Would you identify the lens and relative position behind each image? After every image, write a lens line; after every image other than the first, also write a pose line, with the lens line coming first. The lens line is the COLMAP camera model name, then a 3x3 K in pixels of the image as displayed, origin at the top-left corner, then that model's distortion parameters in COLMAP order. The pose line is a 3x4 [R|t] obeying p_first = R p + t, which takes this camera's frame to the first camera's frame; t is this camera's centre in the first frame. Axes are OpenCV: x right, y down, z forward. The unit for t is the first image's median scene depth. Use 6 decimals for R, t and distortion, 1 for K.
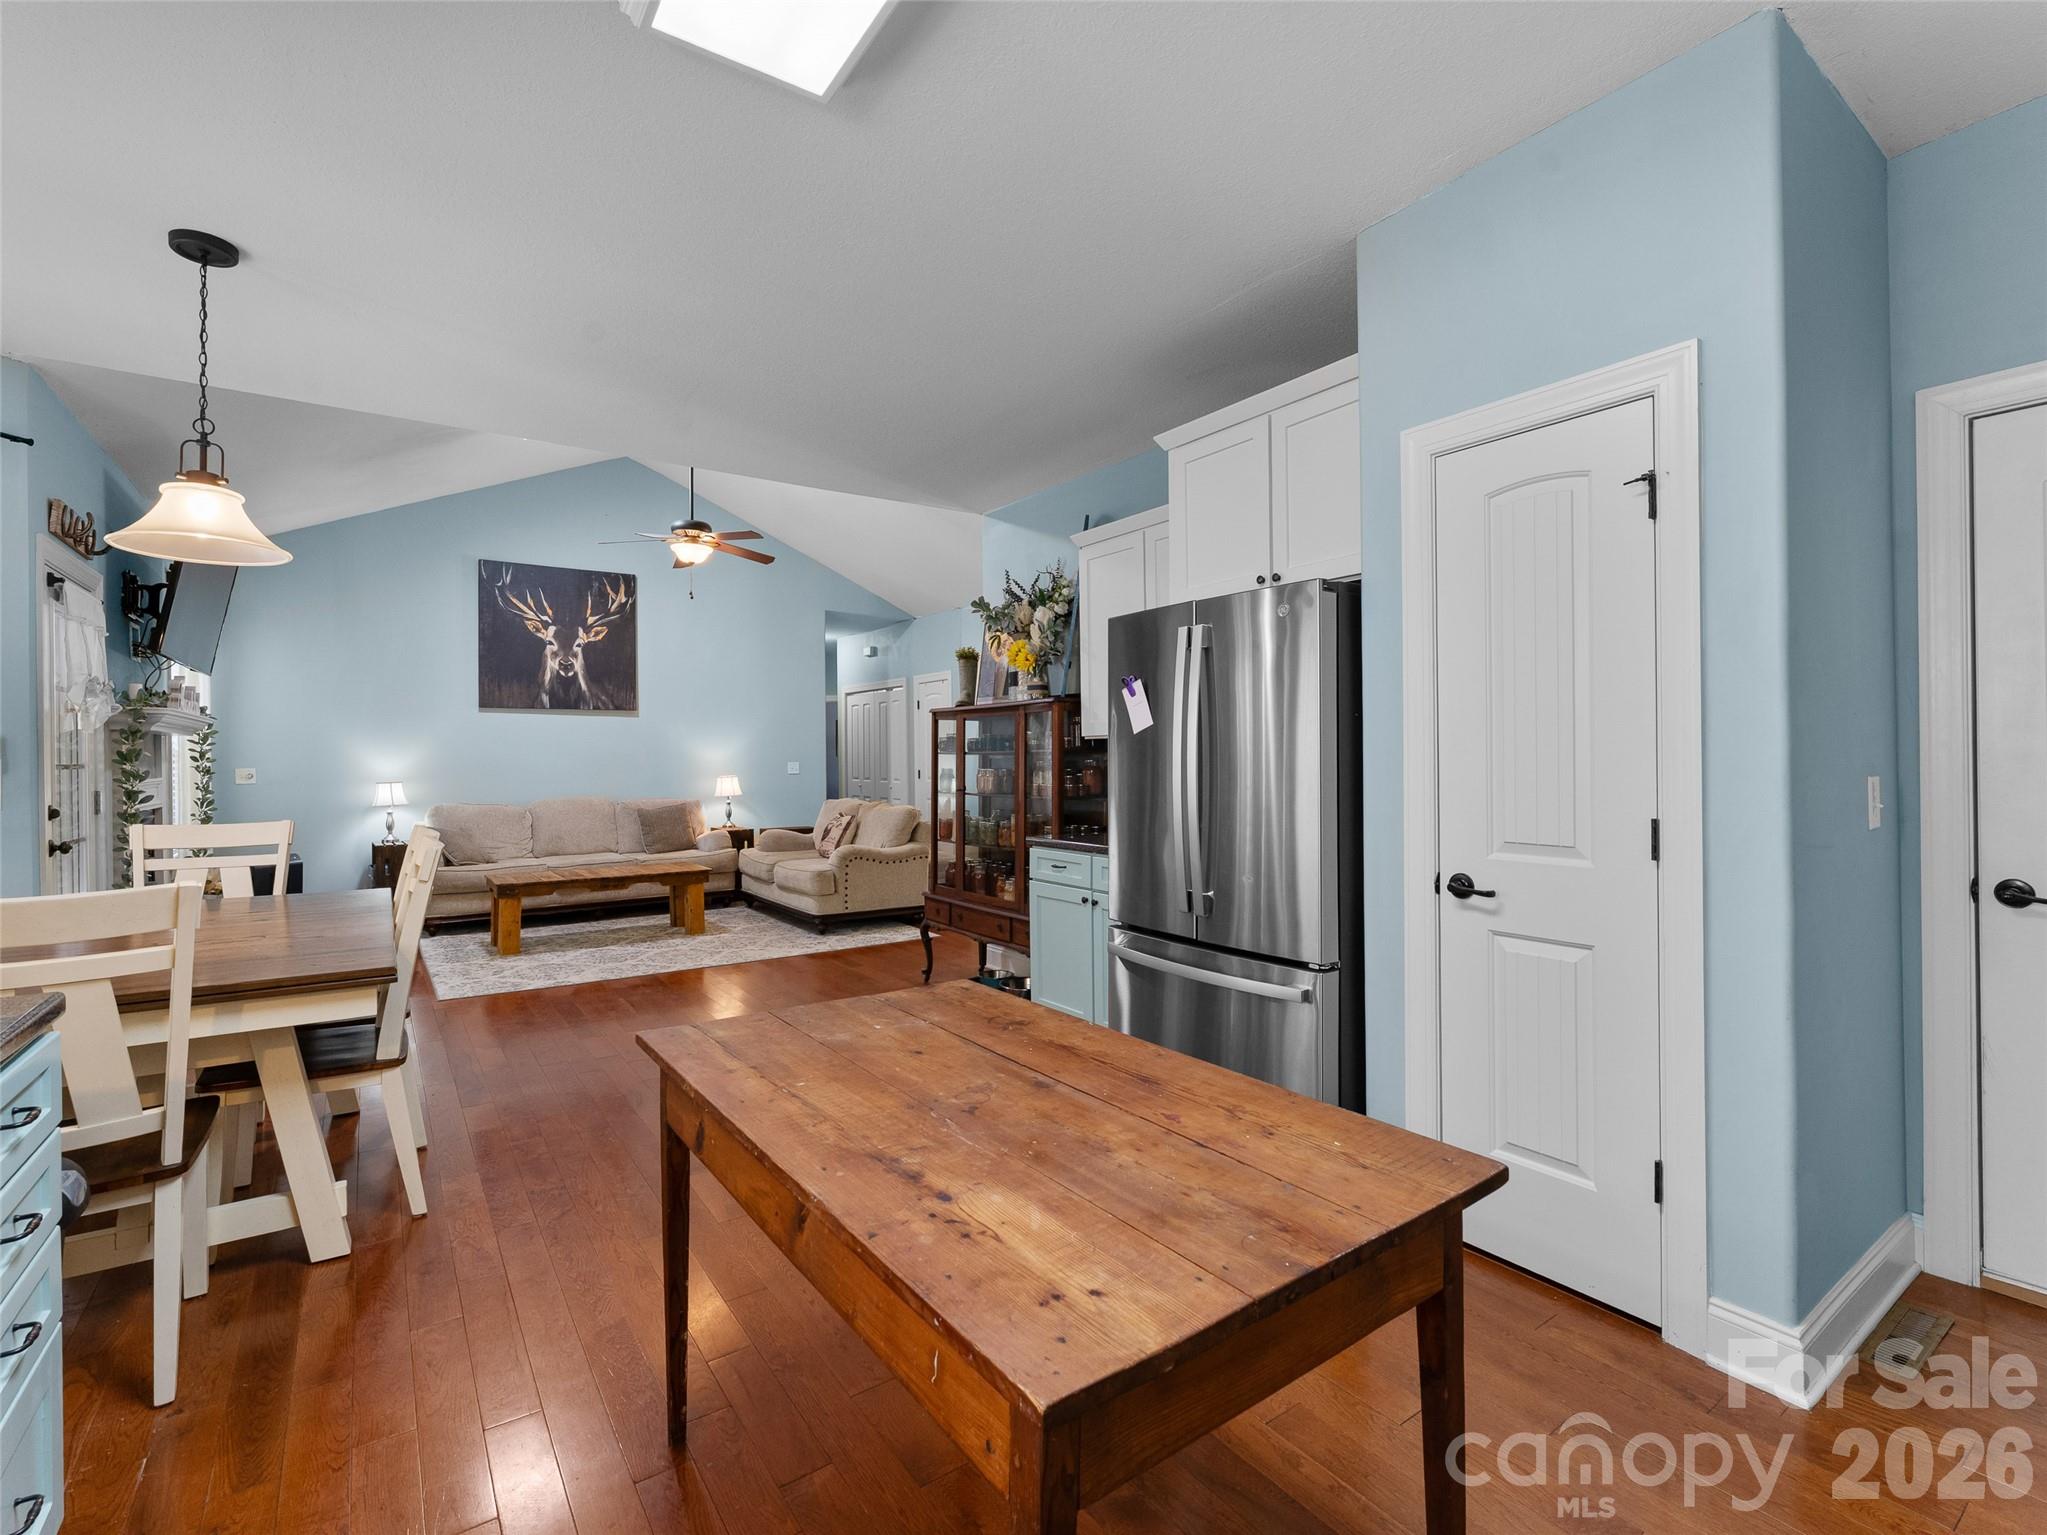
lens RADIAL K [[933.0, 0, 1009.4], [0, 933.0, 753.7], [0, 0, 1]] dist [-0.003349, 0.001097]
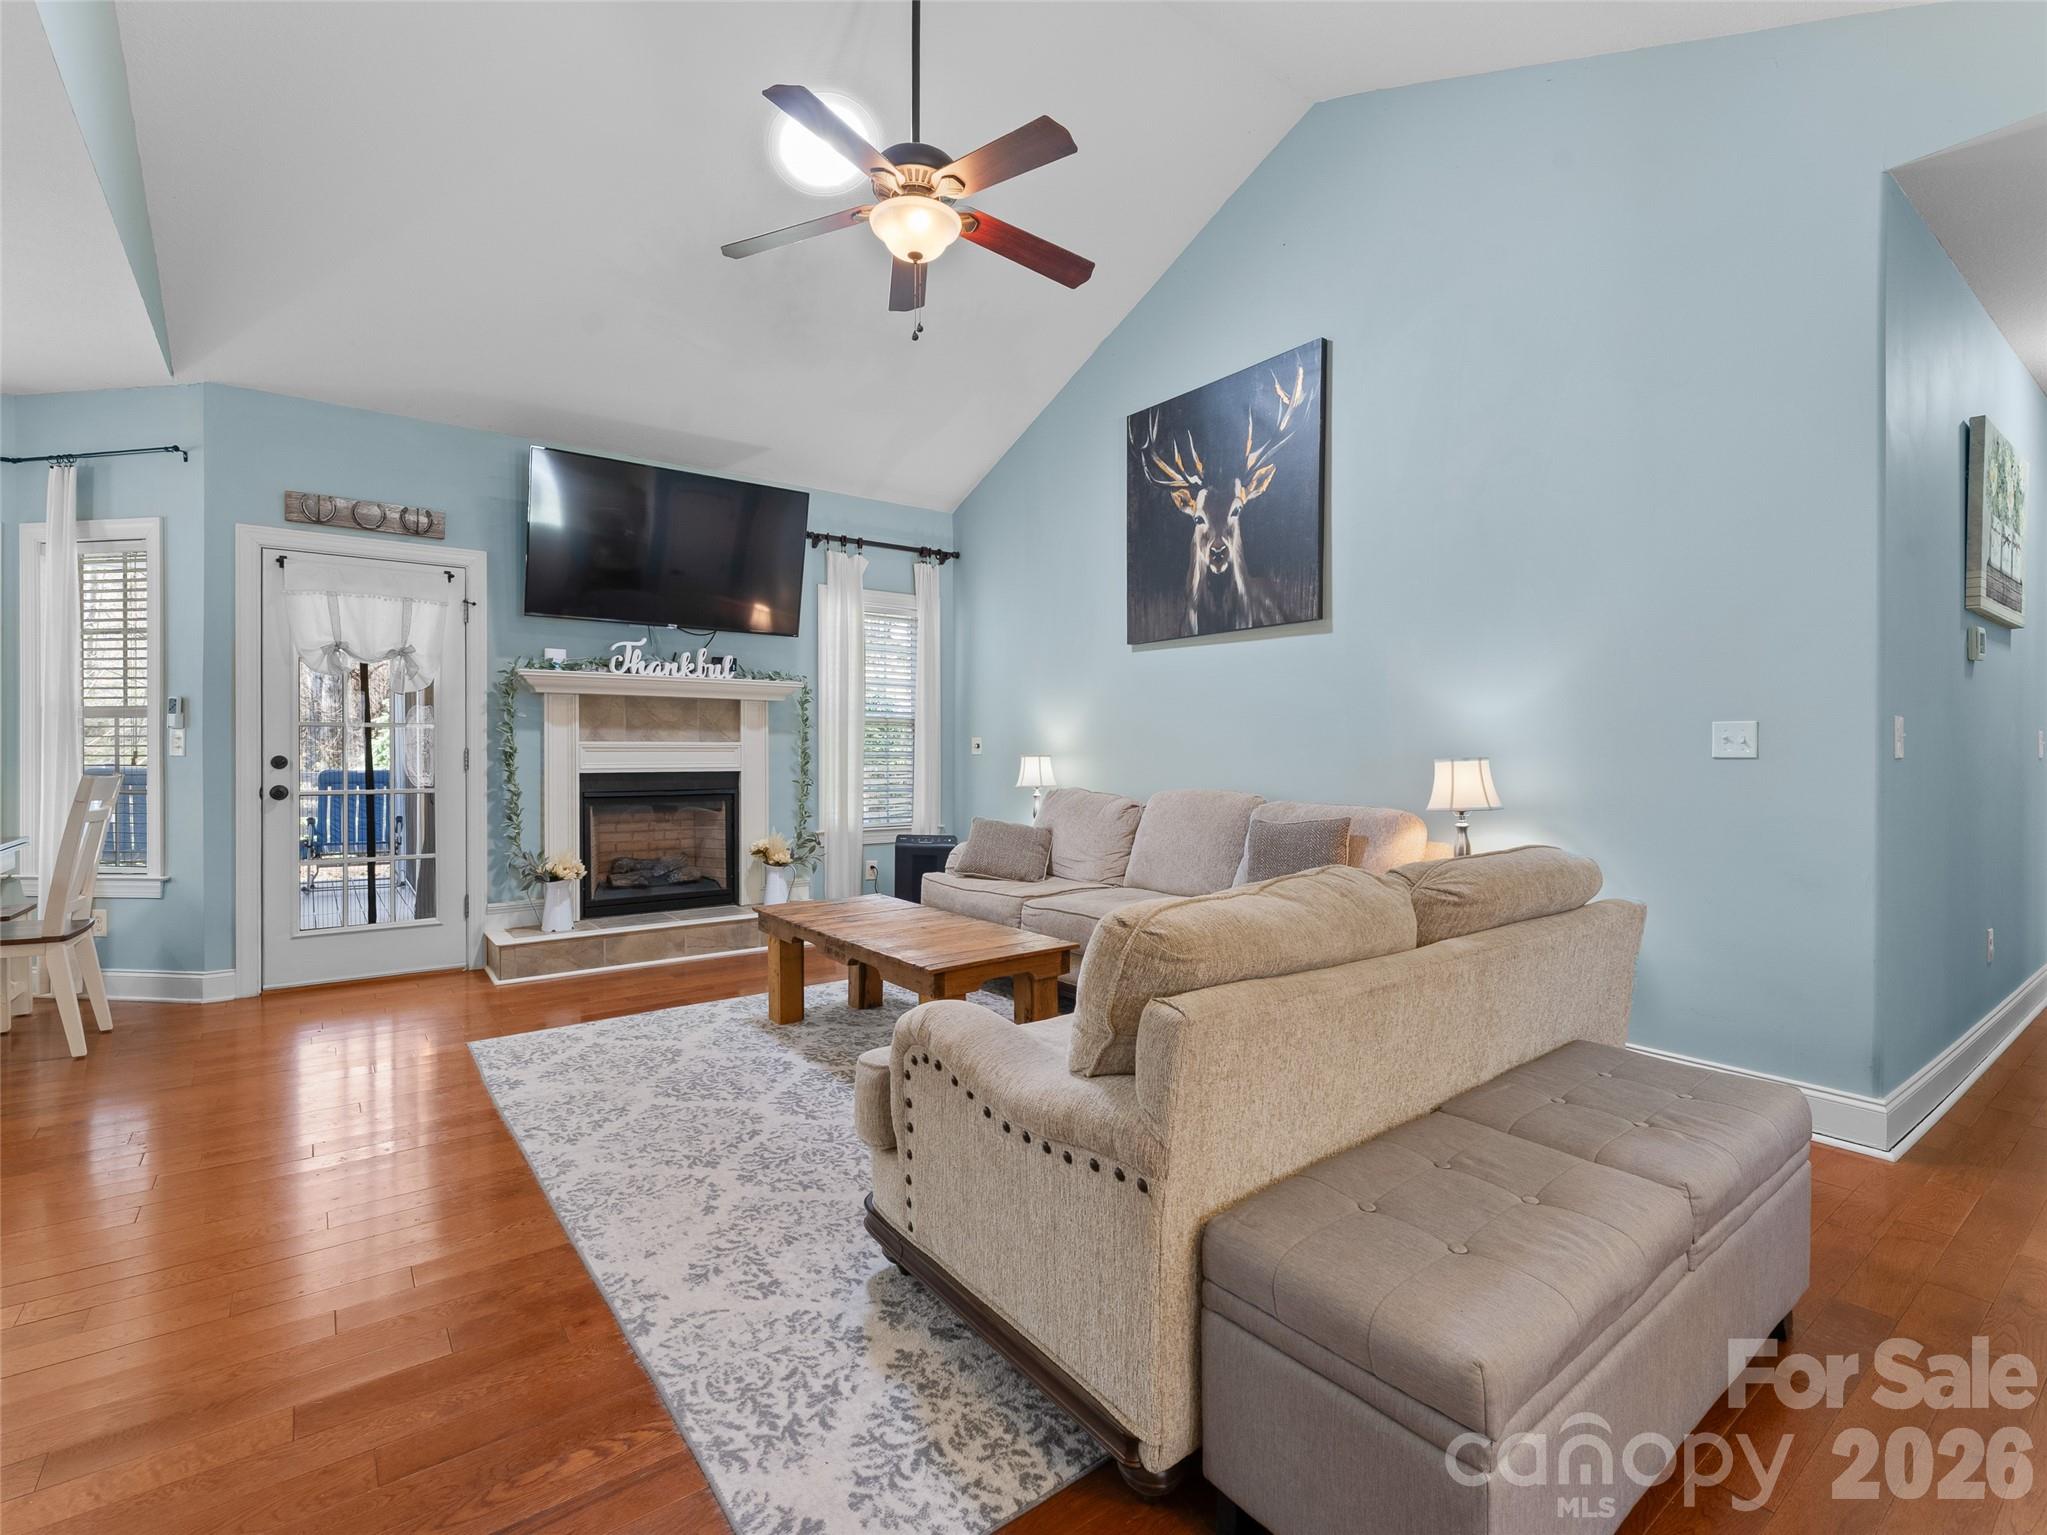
lens RADIAL K [[933.0, 0, 1025.9], [0, 933.0, 764.0], [0, 0, 1]] dist [-0.003349, 0.001097]
pose [[0.039199, 0.021857, -0.998992, 0.082789], [0.000680, 0.999760, 0.021900, 0.019015], [0.999231, -0.001538, 0.039175, 0.871343]]
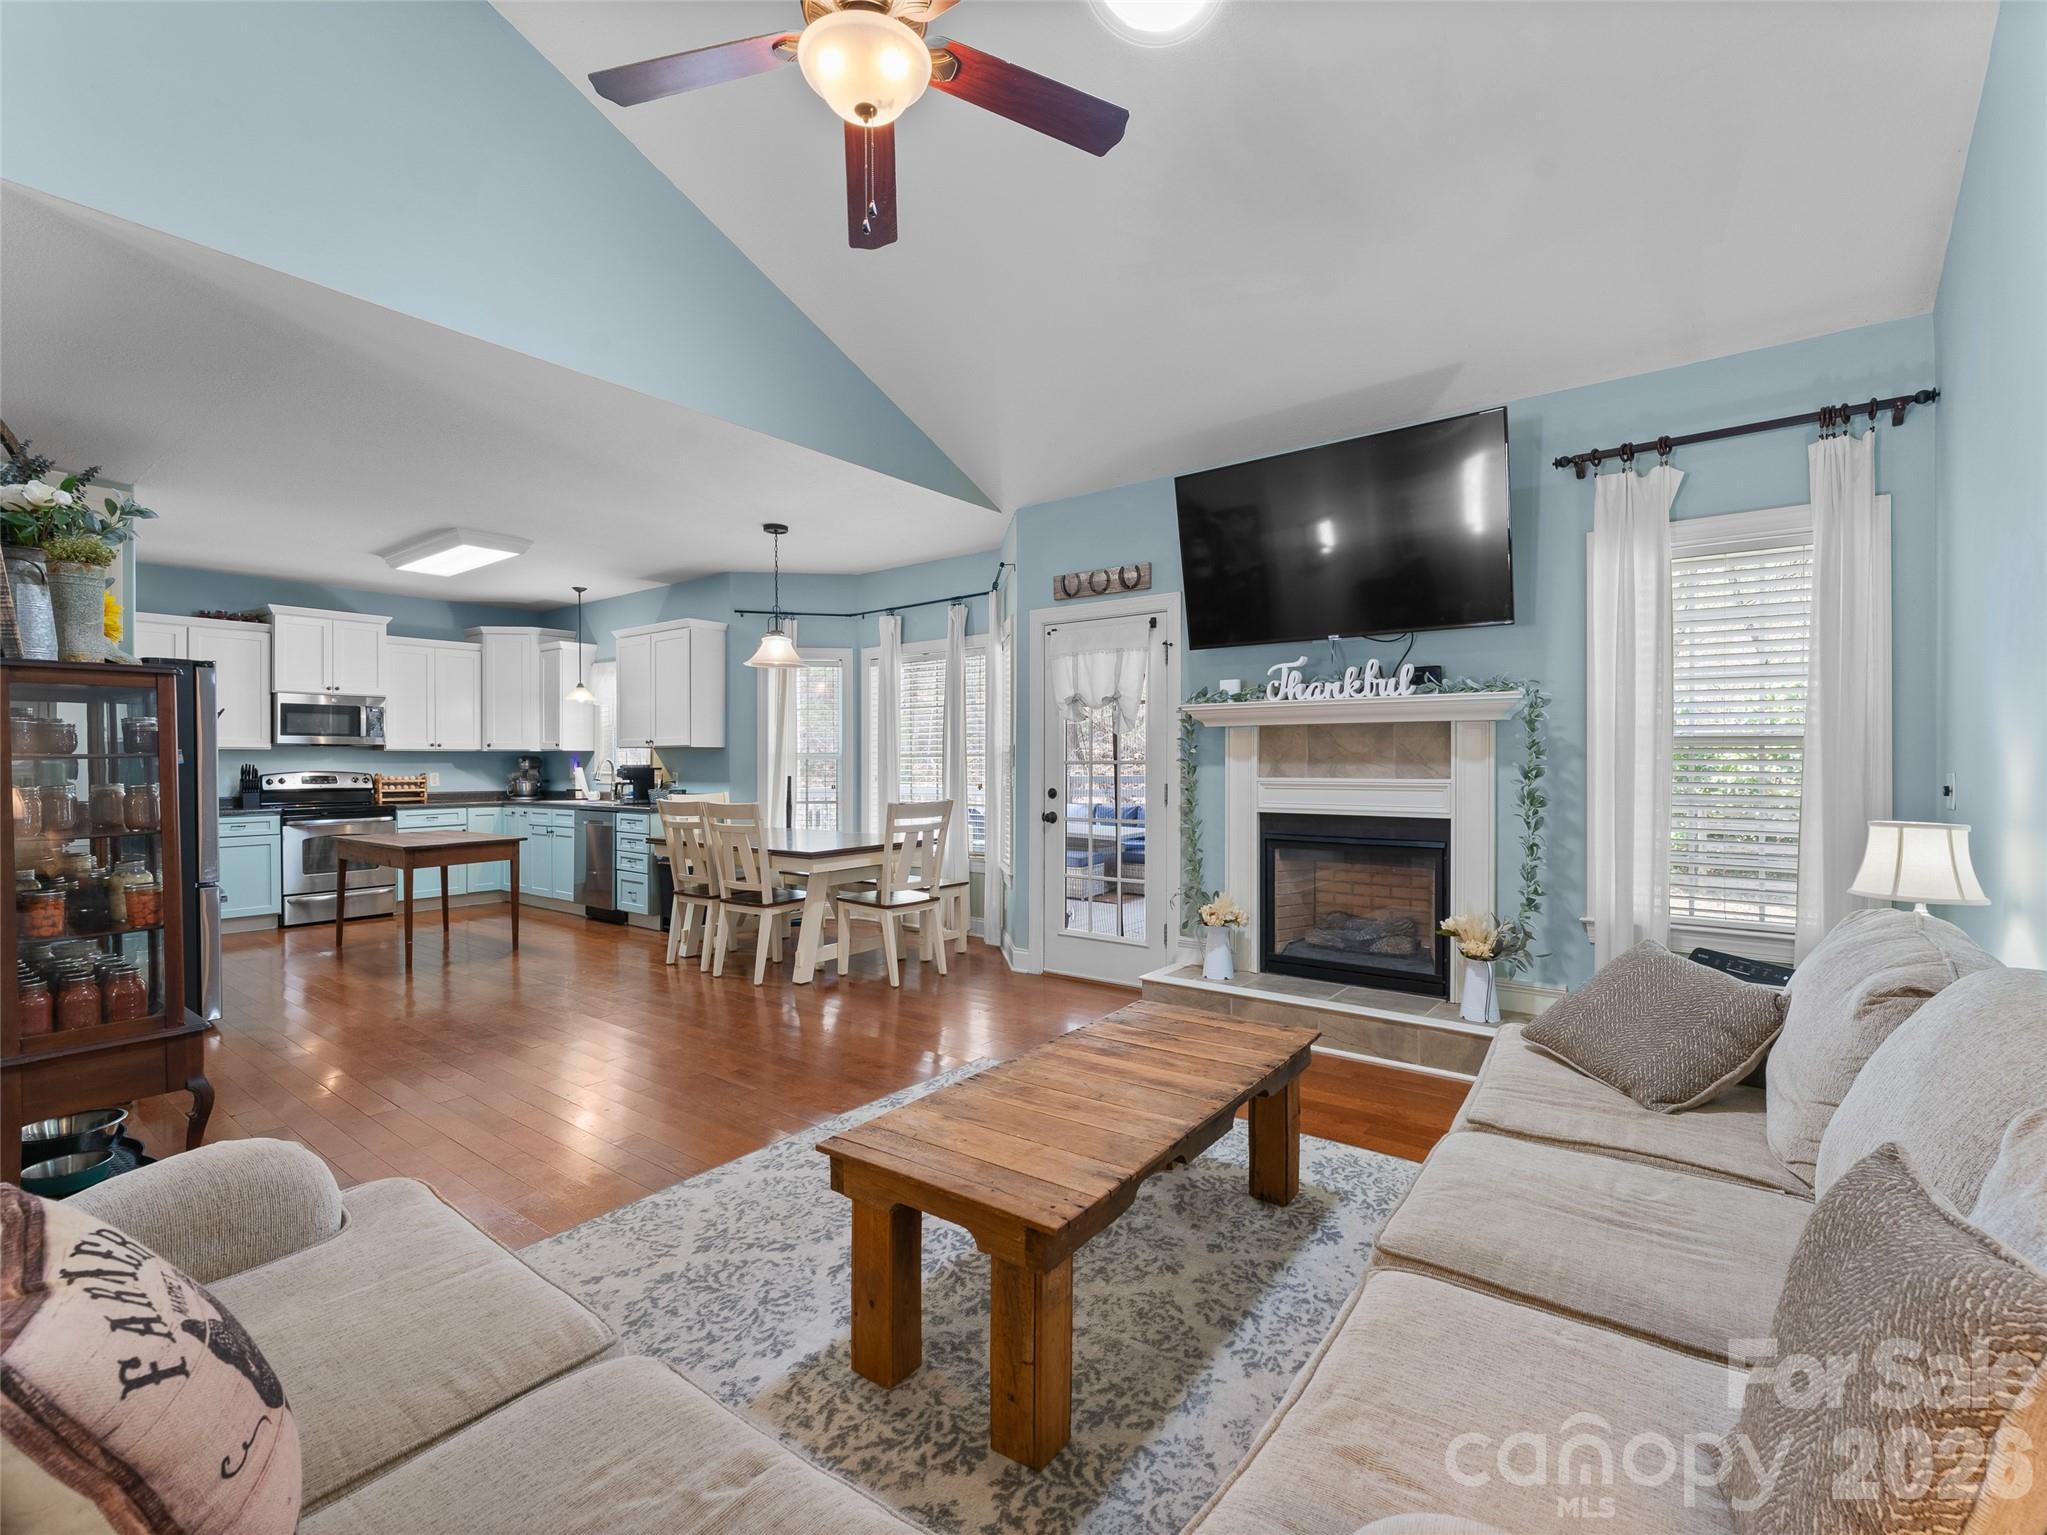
lens RADIAL K [[933.0, 0, 1030.1], [0, 933.0, 756.6], [0, 0, 1]] dist [-0.003349, 0.001097]
pose [[-0.952198, 0.010083, -0.305316, -0.248073], [0.011425, 0.999931, -0.002610, 0.004381], [0.305269, -0.005973, -0.952248, 1.099785]]
